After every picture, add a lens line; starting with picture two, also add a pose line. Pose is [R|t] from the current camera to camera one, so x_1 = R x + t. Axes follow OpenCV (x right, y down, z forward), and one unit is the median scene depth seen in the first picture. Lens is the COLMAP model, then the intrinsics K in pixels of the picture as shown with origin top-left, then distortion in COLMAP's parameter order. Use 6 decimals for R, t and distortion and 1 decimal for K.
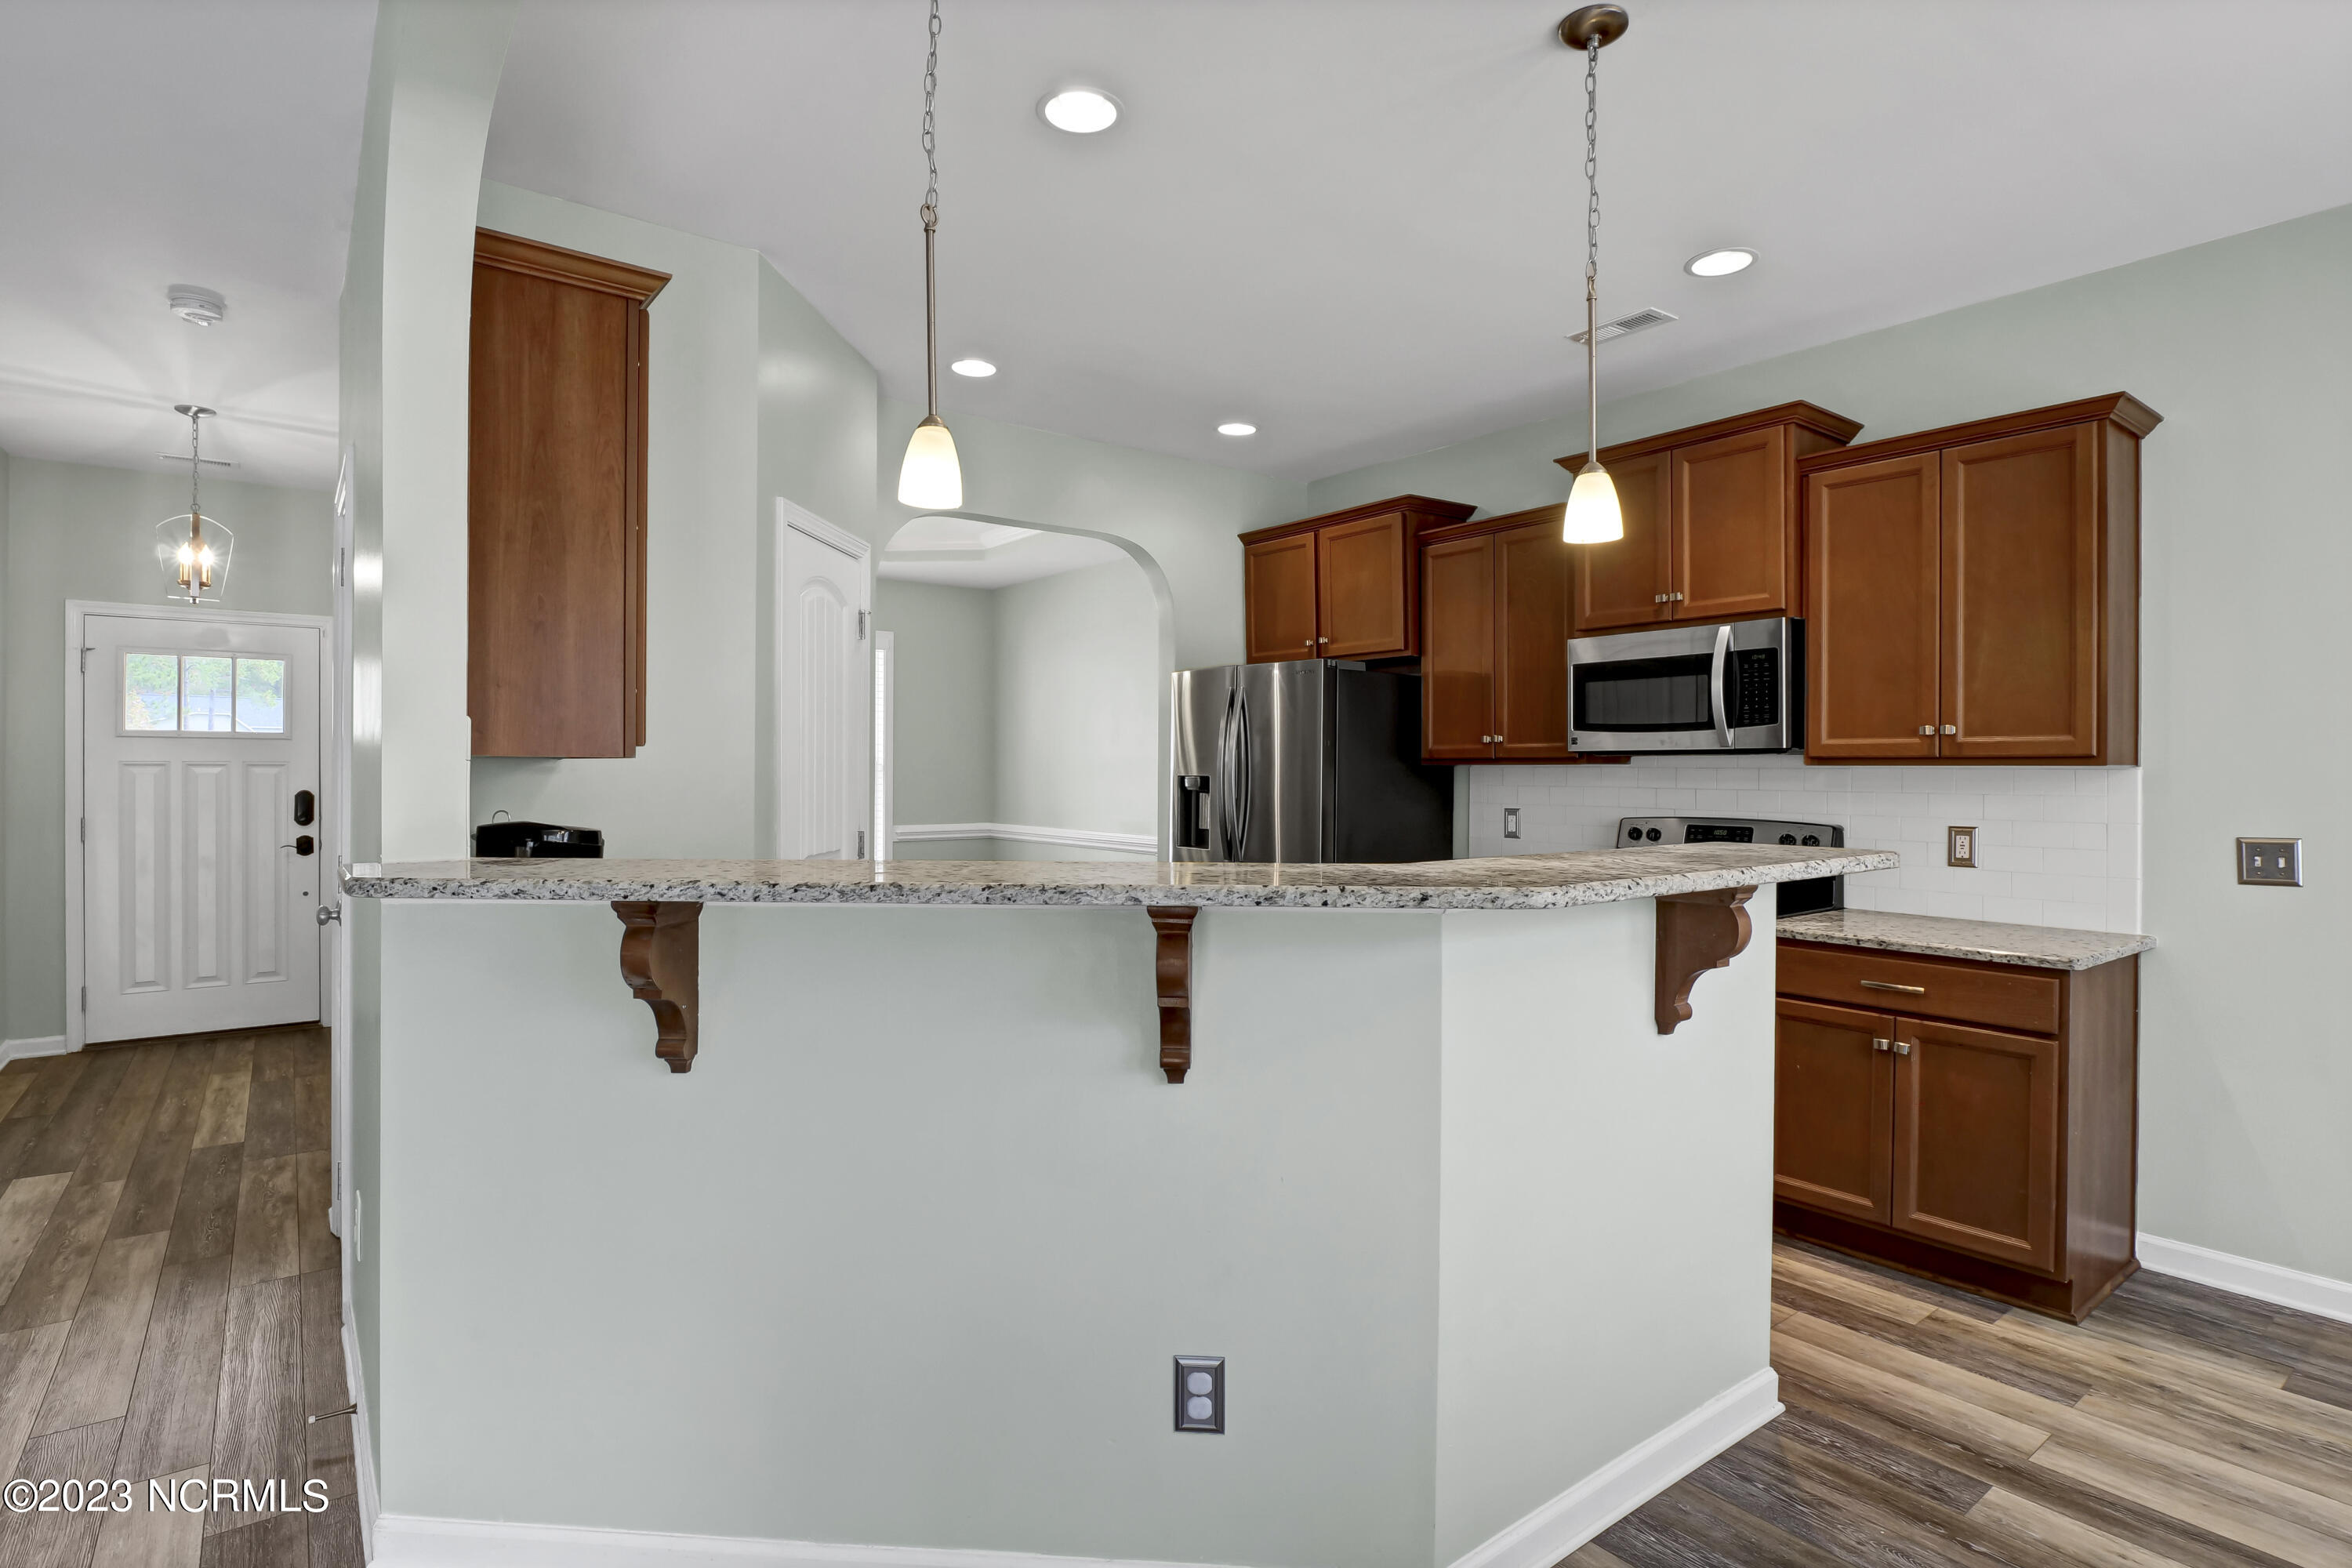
lens RADIAL K [[1189.3, 0, 1167.1], [0, 1189.3, 783.5], [0, 0, 1]] dist [-0.002515, -0.001174]
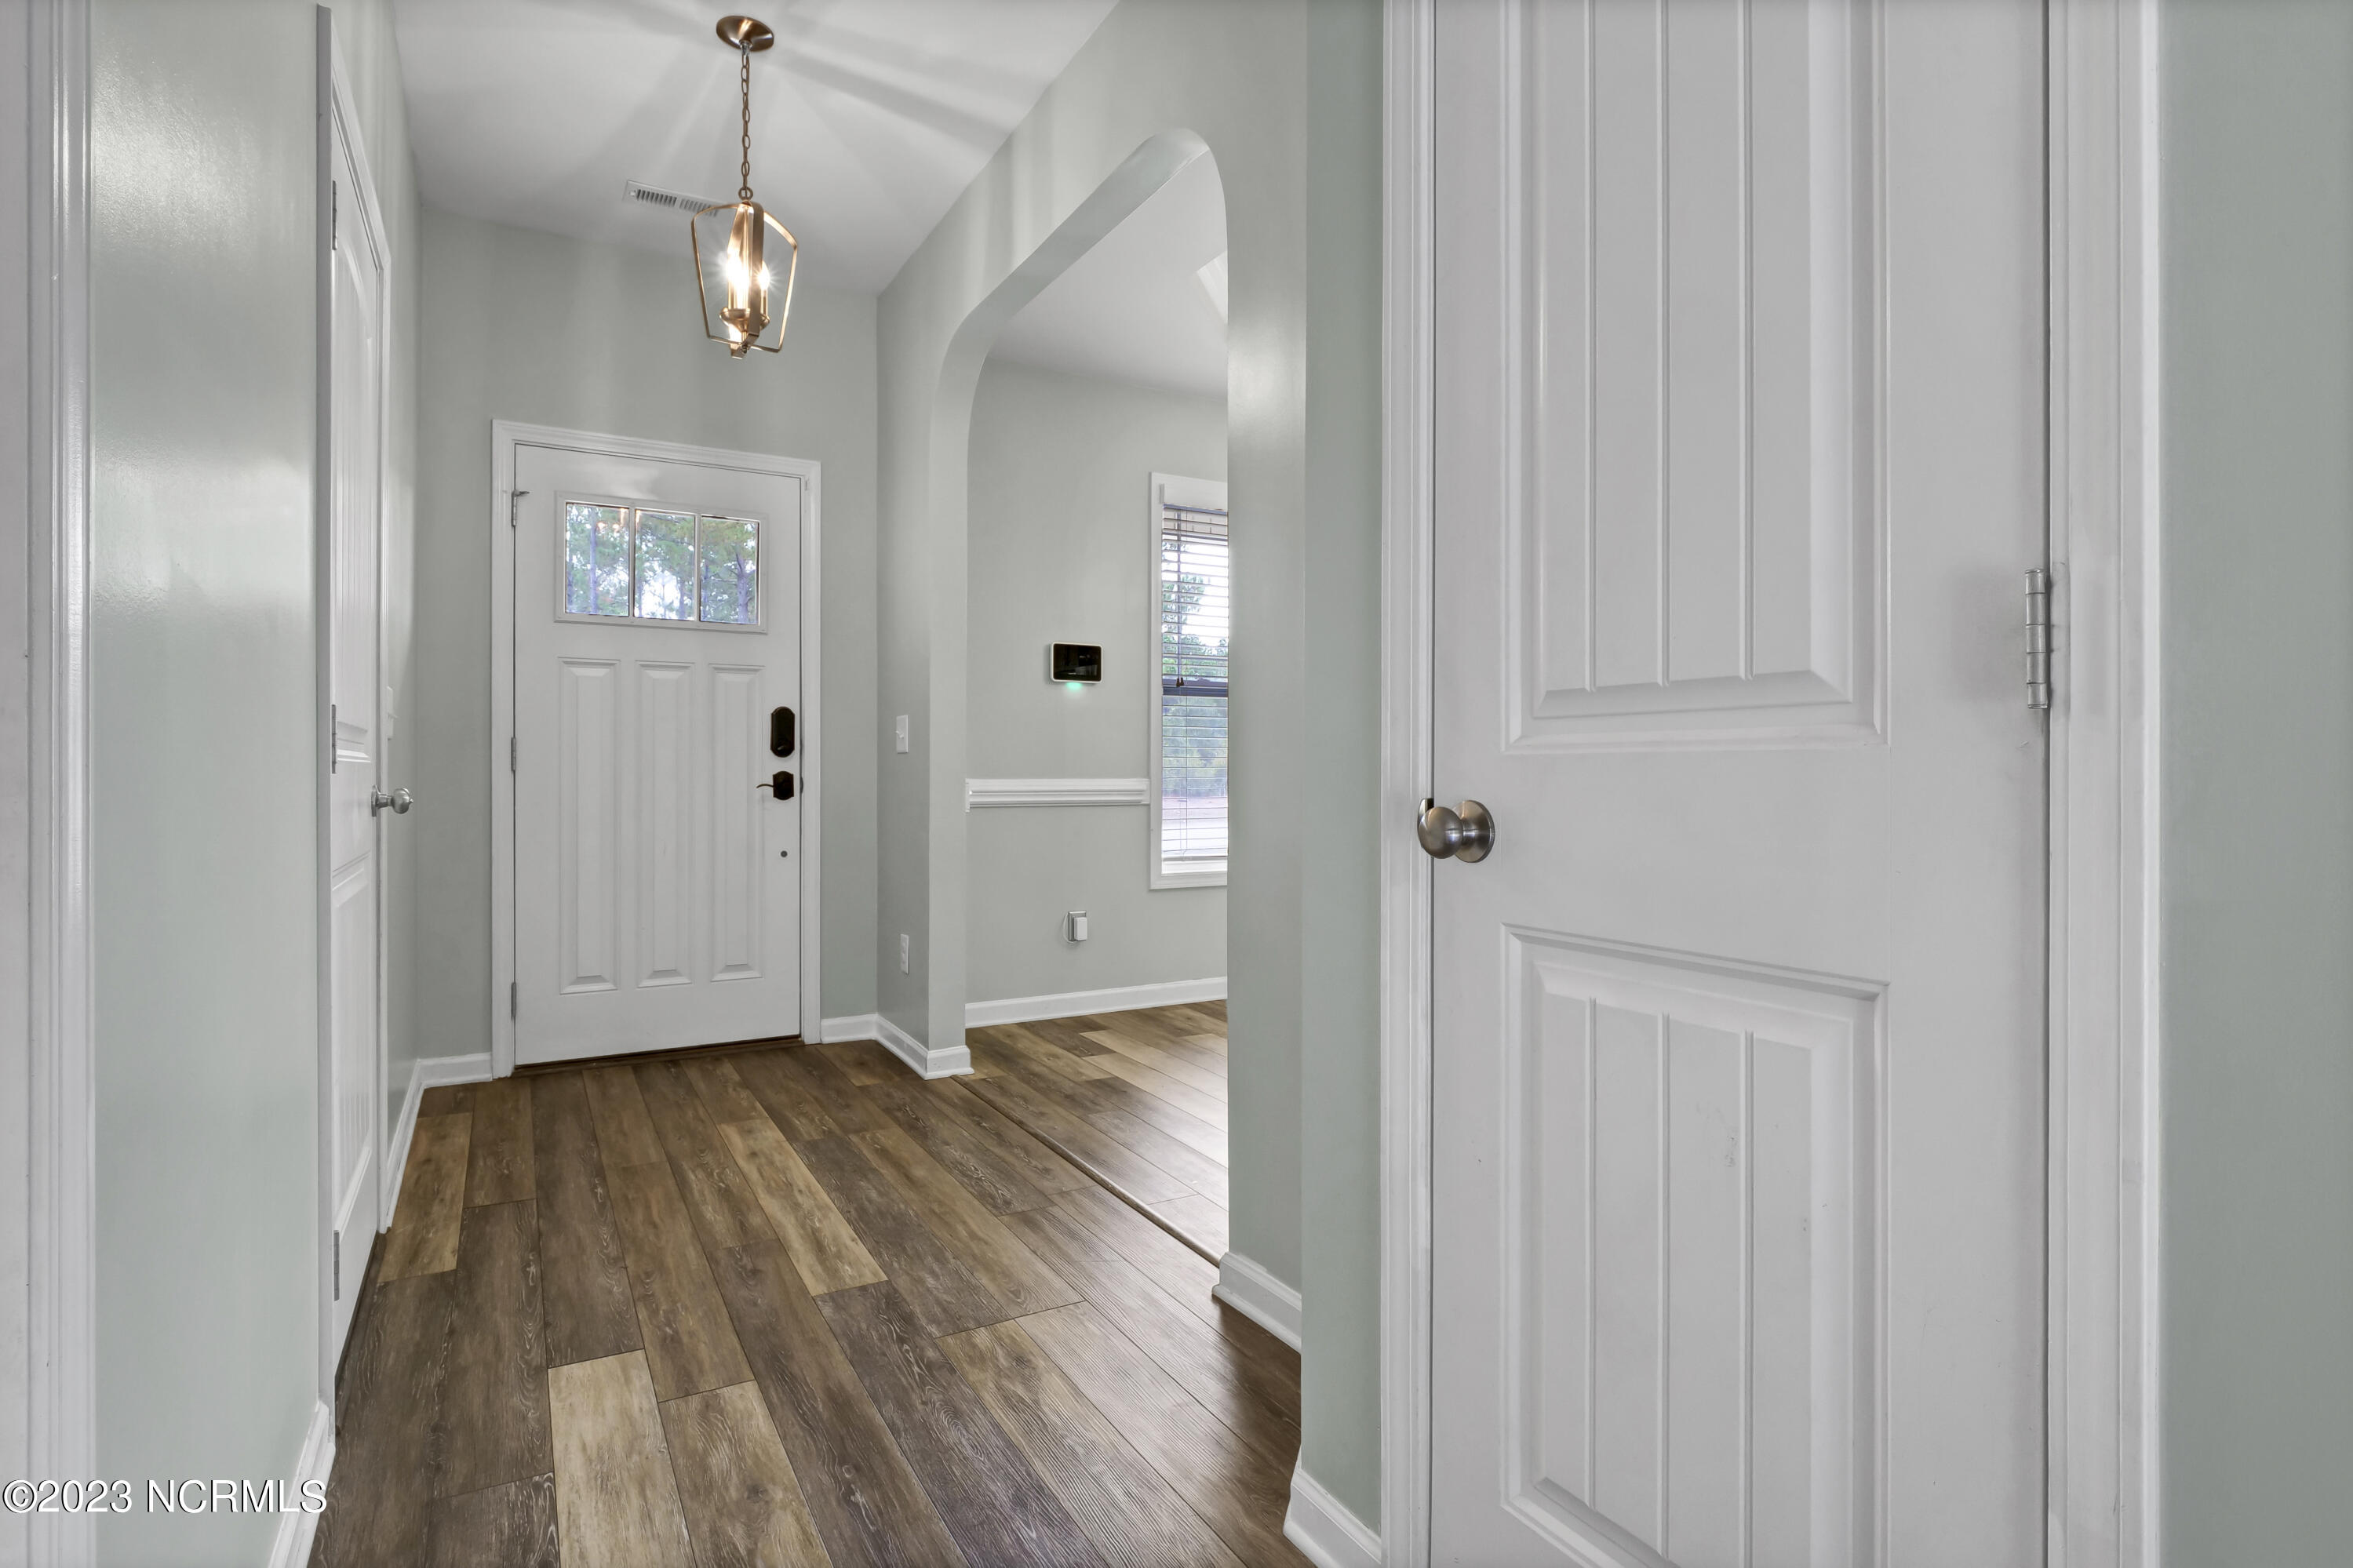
lens RADIAL K [[1189.6, 0, 1188.5], [0, 1189.6, 780.5], [0, 0, 1]] dist [-0.002515, -0.001174]
pose [[0.992191, -0.002423, -0.124706, -0.437238], [0.002073, 0.999994, -0.002942, 0.056635], [0.124712, 0.002660, 0.992189, 0.361745]]
